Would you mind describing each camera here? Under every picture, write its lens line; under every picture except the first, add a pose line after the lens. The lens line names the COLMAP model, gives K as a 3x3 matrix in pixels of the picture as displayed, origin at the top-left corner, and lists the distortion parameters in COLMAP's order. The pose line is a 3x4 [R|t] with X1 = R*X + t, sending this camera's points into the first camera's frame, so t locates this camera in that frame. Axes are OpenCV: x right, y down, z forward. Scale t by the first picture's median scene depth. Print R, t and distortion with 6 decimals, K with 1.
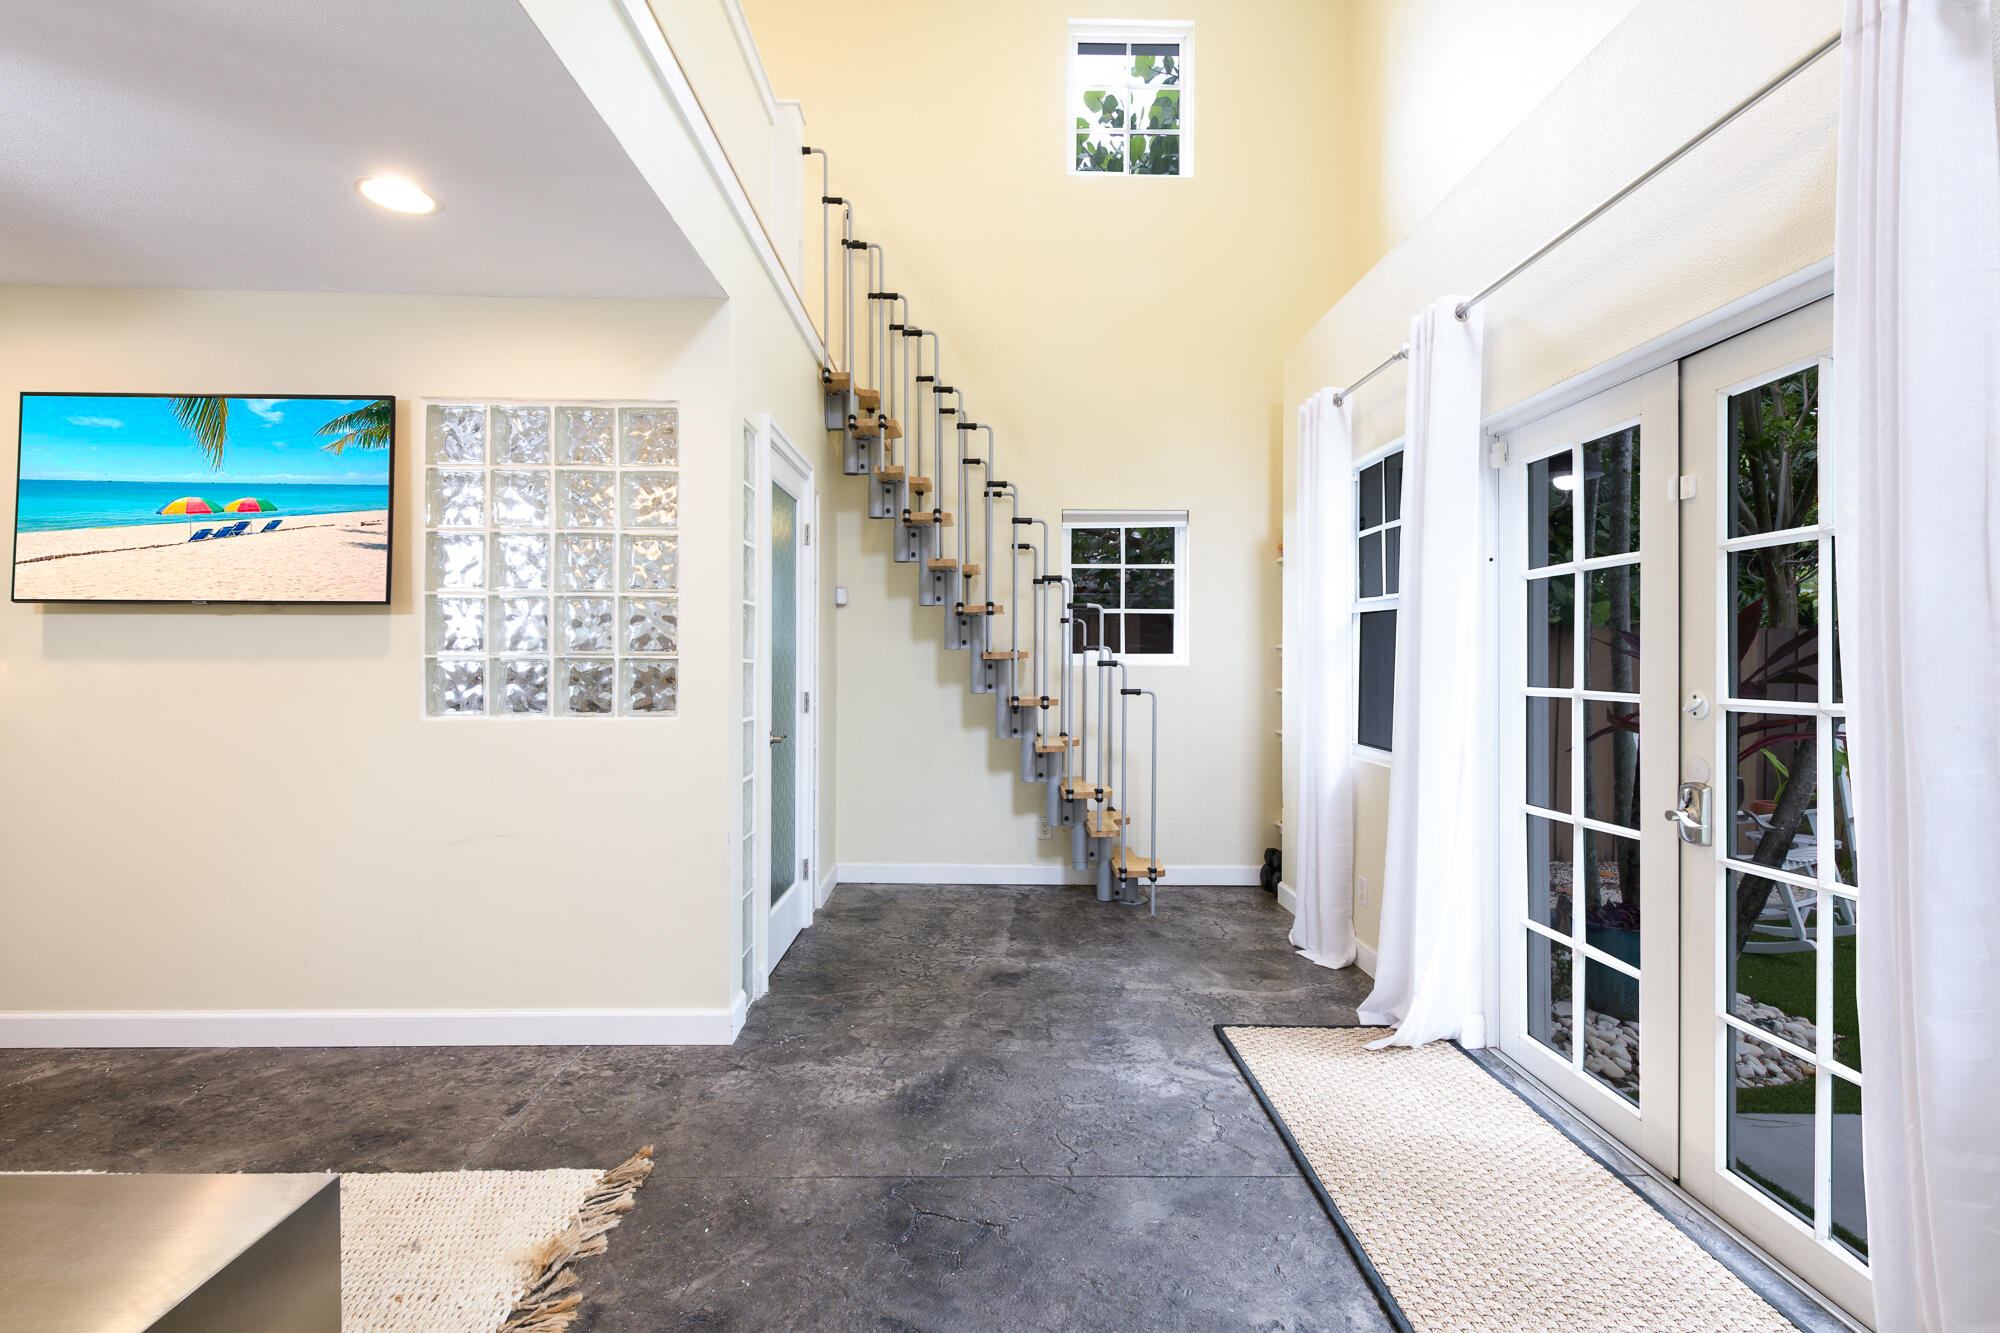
lens RADIAL K [[916.5, 0, 1000.0], [0, 916.5, 666.5], [0, 0, 1]] dist [0.004947, -0.001042]
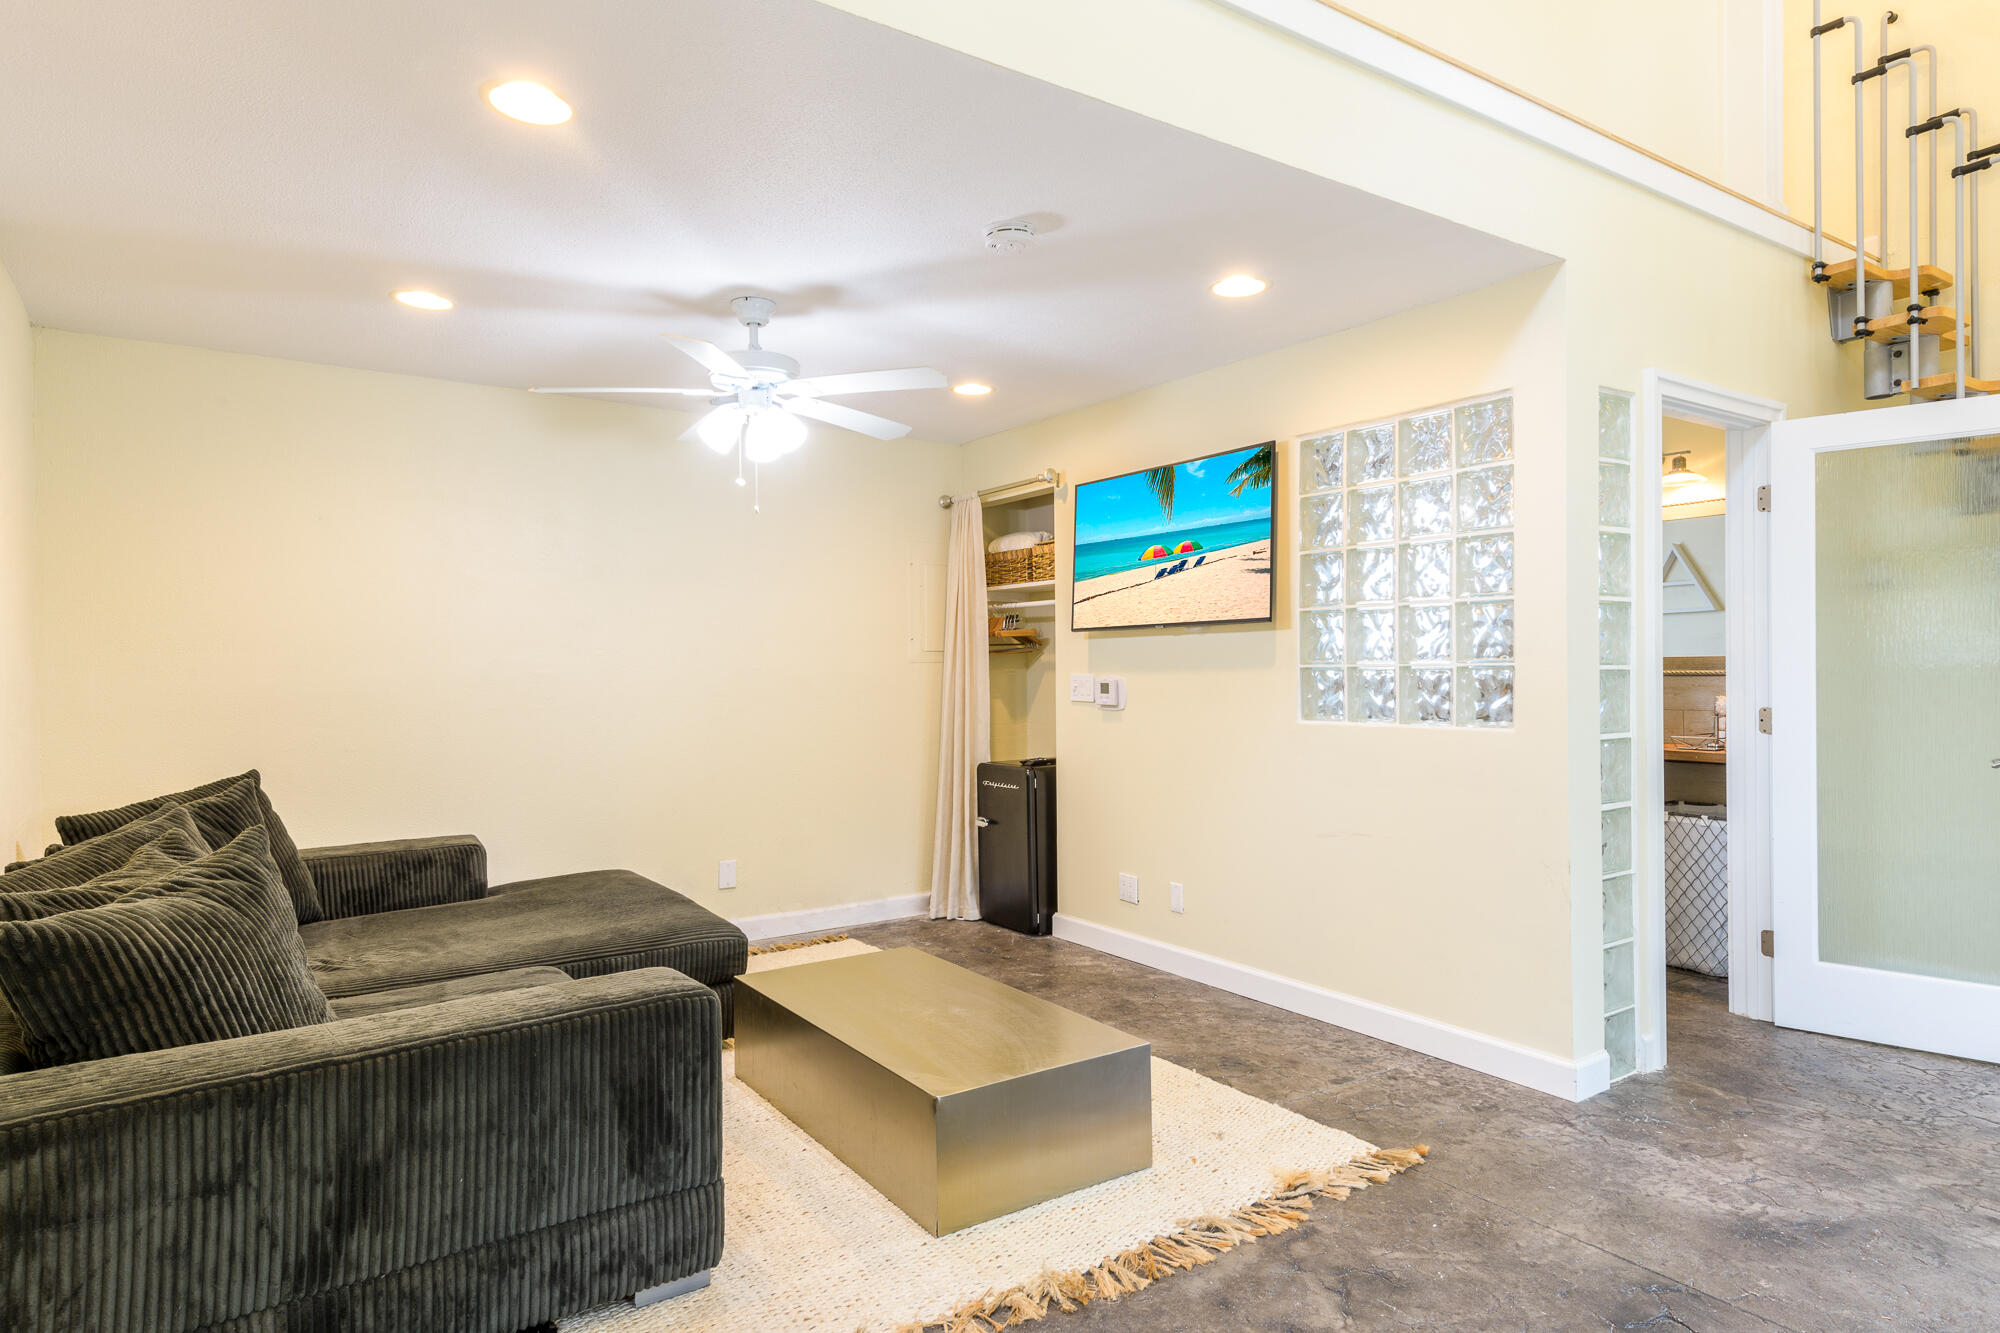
lens RADIAL K [[1155.6, 0, 998.3], [0, 1155.6, 675.8], [0, 0, 1]] dist [0.027645, -0.000159]
pose [[0.547122, -0.003002, -0.837048, 0.364896], [0.001580, 0.999995, -0.002553, 0.004960], [0.837052, 0.000075, 0.547124, -0.082542]]
